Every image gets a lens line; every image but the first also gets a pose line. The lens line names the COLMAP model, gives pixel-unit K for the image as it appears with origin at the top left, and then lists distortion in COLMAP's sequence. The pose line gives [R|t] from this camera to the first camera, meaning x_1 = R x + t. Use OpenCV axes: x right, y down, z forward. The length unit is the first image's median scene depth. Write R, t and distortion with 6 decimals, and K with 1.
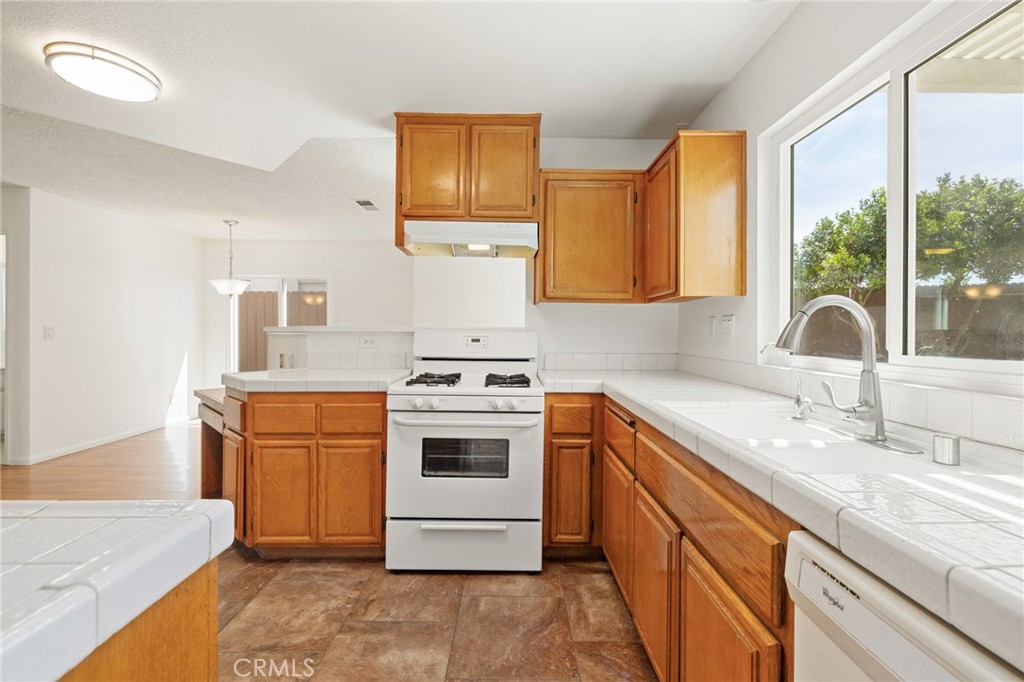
lens RADIAL K [[433.9, 0, 510.9], [0, 433.9, 333.1], [0, 0, 1]] dist [-0.000177, 0.000083]
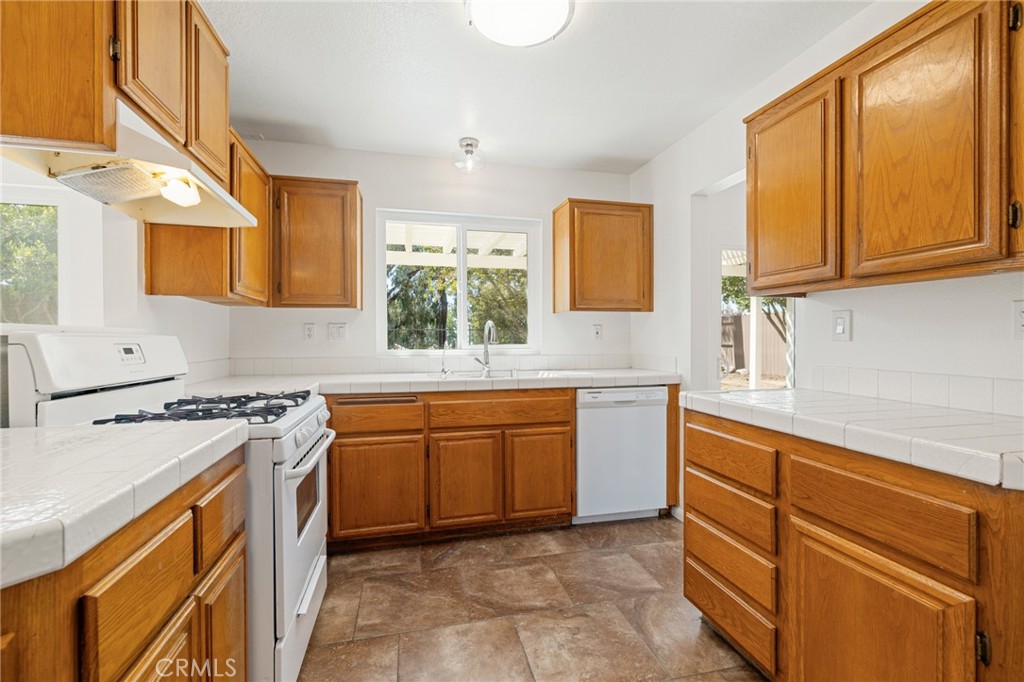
lens RADIAL K [[433.9, 0, 515.7], [0, 433.9, 341.2], [0, 0, 1]] dist [-0.000177, 0.000083]
pose [[-0.234917, -0.011464, 0.971948, -0.900421], [0.008787, 0.999865, 0.013917, 0.000397], [-0.971976, 0.011810, -0.234785, 0.773361]]
